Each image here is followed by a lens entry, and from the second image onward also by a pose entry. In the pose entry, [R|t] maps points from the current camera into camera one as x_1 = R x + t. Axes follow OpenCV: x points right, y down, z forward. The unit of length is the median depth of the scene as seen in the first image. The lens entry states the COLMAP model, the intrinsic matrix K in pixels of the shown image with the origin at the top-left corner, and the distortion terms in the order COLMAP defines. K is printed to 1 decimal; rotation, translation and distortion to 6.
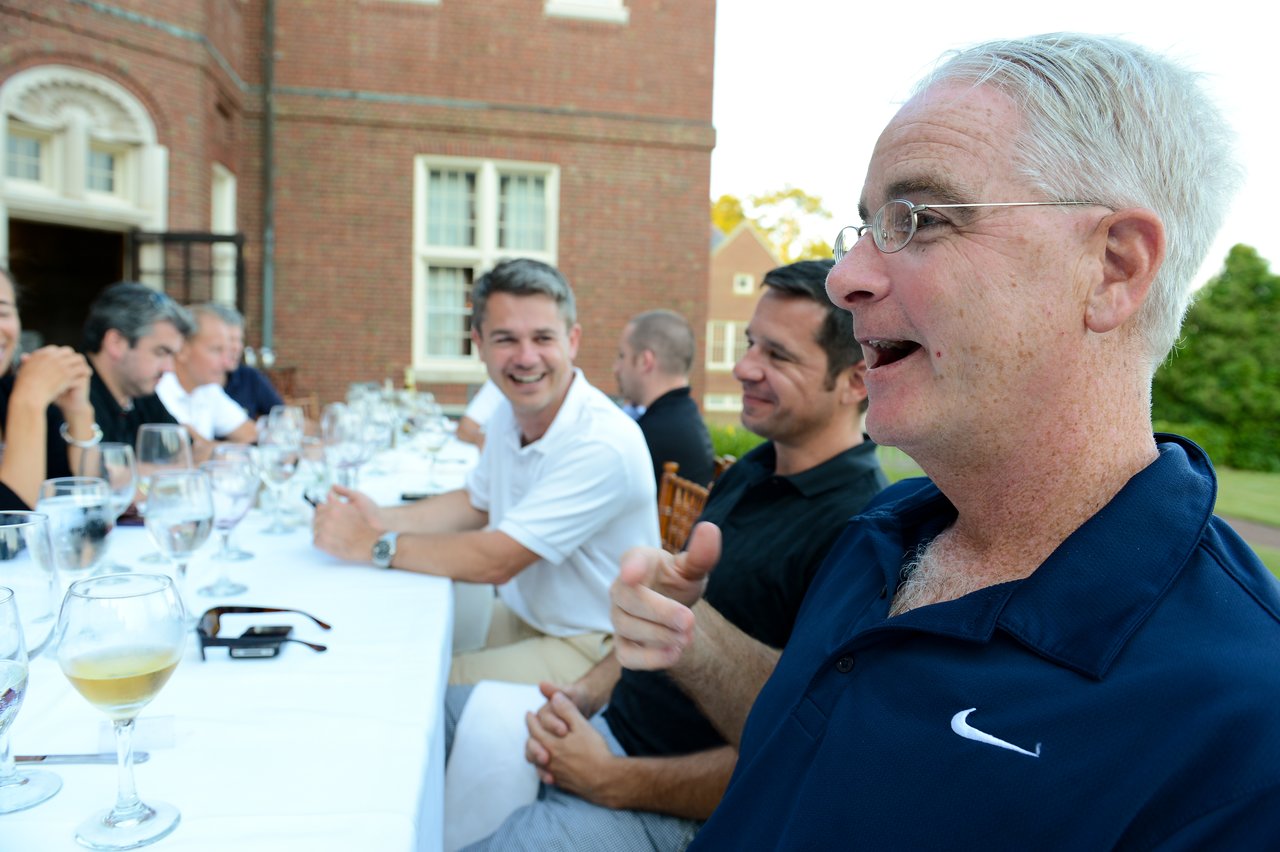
lens RADIAL K [[877.1, 0, 655.9], [0, 877.1, 422.9], [0, 0, 1]] dist [-0.044372, -0.003899]
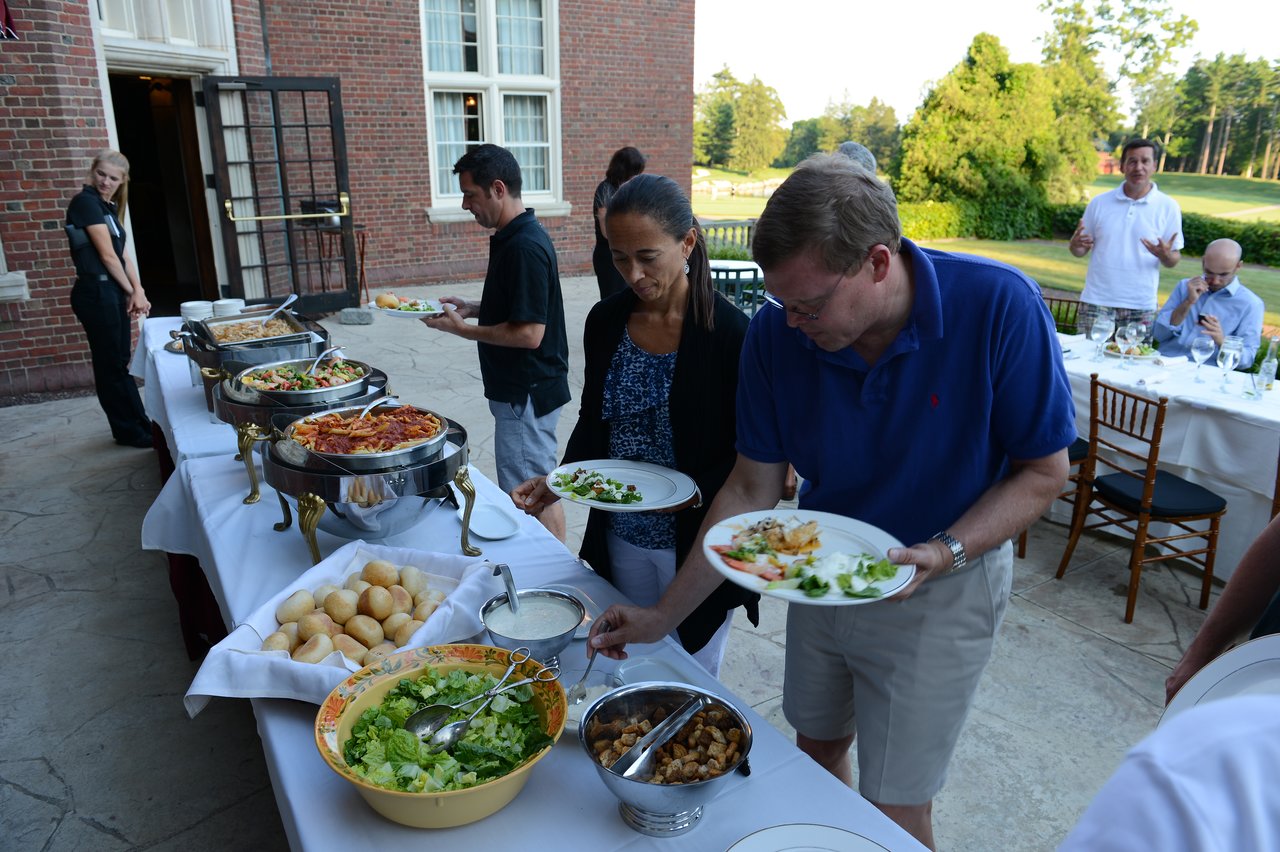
lens RADIAL K [[877.1, 0, 655.9], [0, 877.1, 422.9], [0, 0, 1]] dist [-0.044372, -0.003899]
pose [[0.934210, -0.136837, 0.329434, -0.401757], [0.051756, 0.965723, 0.254361, -0.067757], [-0.352948, -0.220577, 0.909271, 0.007132]]
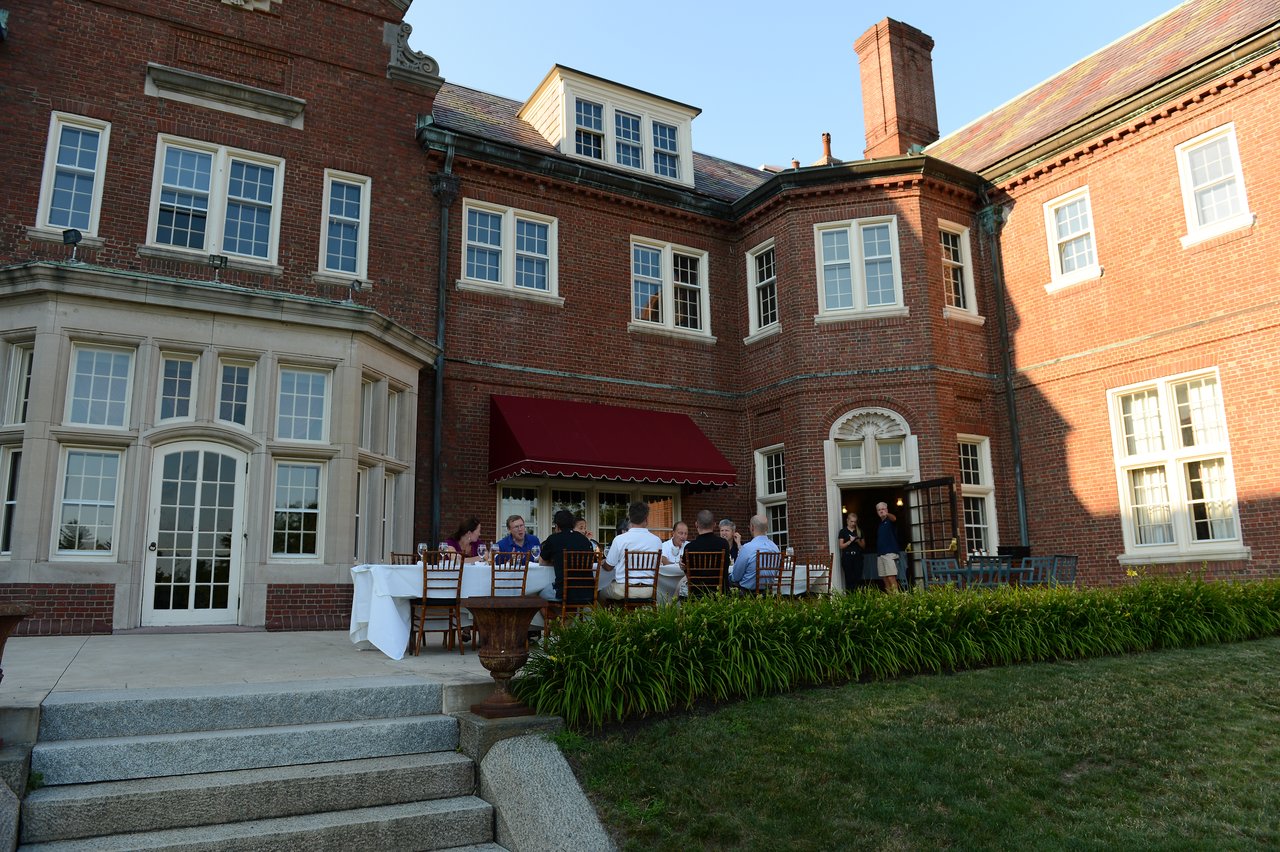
lens RADIAL K [[877.1, 0, 655.9], [0, 877.1, 422.9], [0, 0, 1]] dist [-0.044372, -0.003899]
pose [[0.309698, -0.220298, -0.924962, 0.704301], [-0.043910, 0.968438, -0.245355, 0.087369], [0.949820, 0.116601, 0.290251, -0.008605]]
